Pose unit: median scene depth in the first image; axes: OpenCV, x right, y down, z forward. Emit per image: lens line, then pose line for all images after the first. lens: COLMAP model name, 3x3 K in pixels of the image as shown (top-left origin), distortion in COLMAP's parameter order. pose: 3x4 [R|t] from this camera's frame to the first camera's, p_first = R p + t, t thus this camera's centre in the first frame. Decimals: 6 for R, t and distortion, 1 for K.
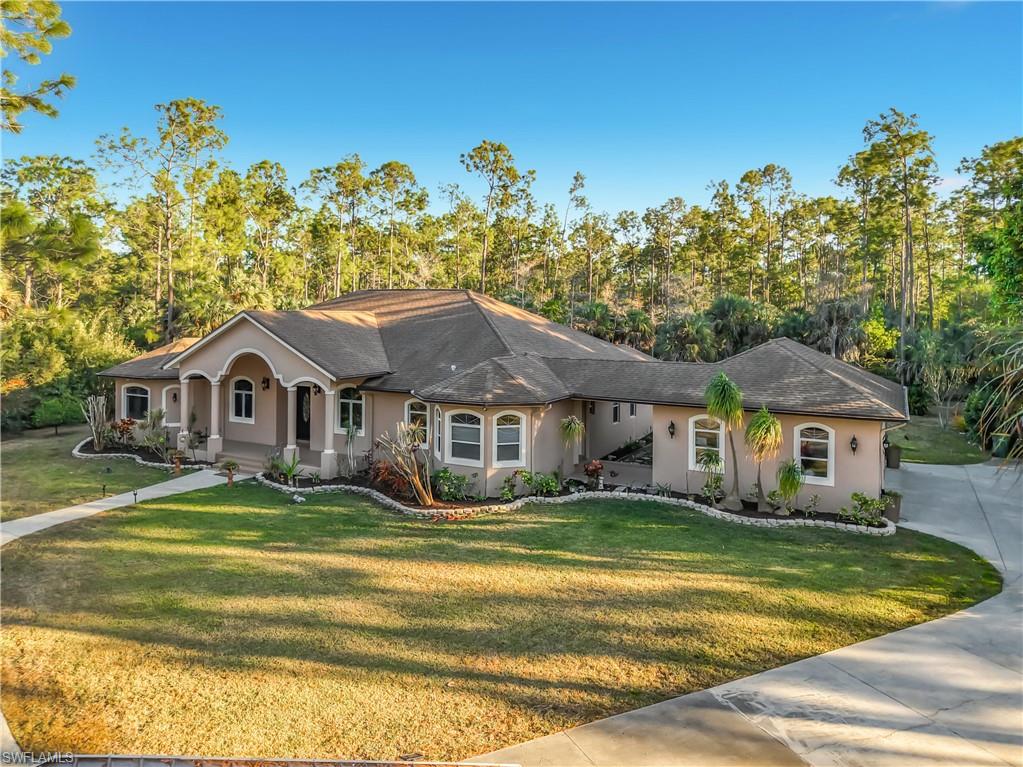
lens RADIAL K [[704.1, 0, 511.5], [0, 704.1, 383.5], [0, 0, 1]] dist [-0.004497, -0.000789]
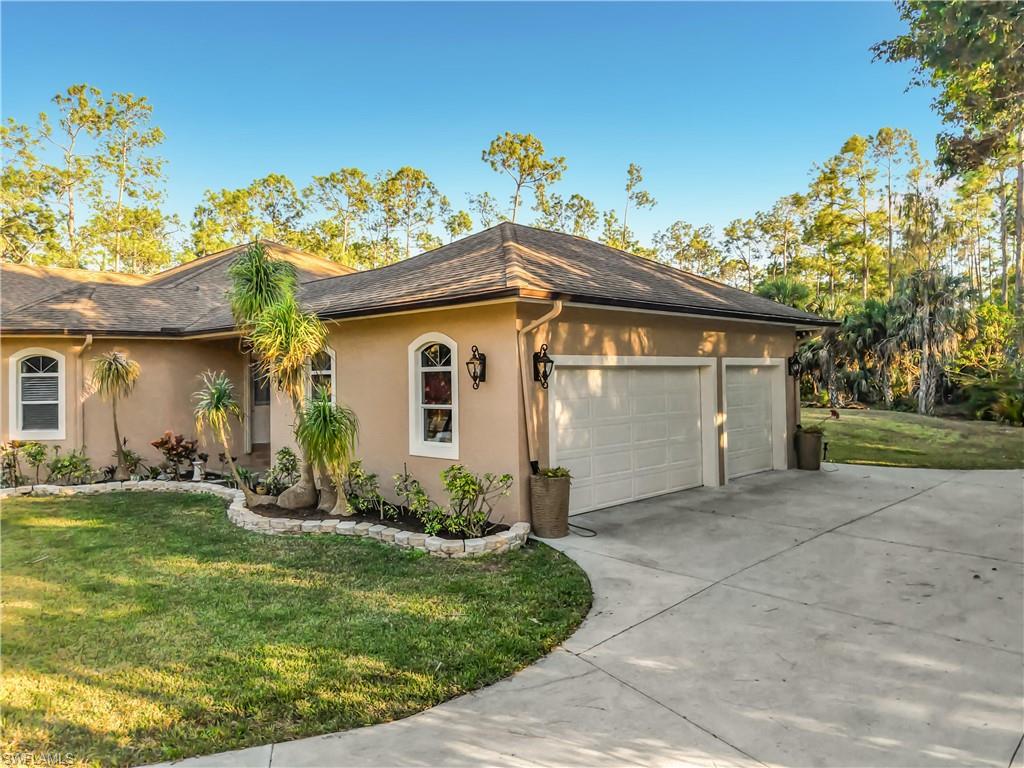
lens RADIAL K [[729.6, 0, 512.0], [0, 729.6, 384.0], [0, 0, 1]] dist [0.033626, 0.000617]
pose [[0.967220, -0.018729, -0.253249, 0.488766], [-0.003472, 0.996208, -0.086933, 0.108350], [0.253917, 0.084962, 0.963487, 0.412653]]
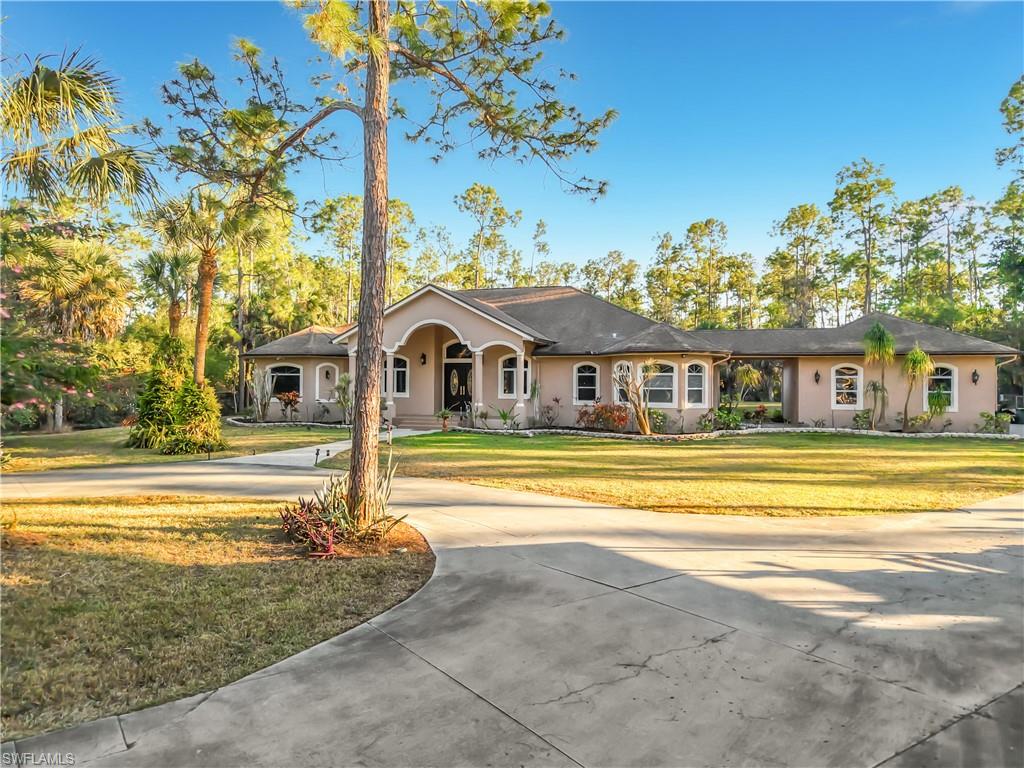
lens RADIAL K [[704.7, 0, 512.0], [0, 704.7, 384.0], [0, 0, 1]] dist [-0.004497, -0.000789]
pose [[0.985677, -0.010094, 0.168340, -0.385070], [0.026285, 0.995203, -0.094233, 0.139049], [-0.166582, 0.097308, 0.981214, -0.070773]]
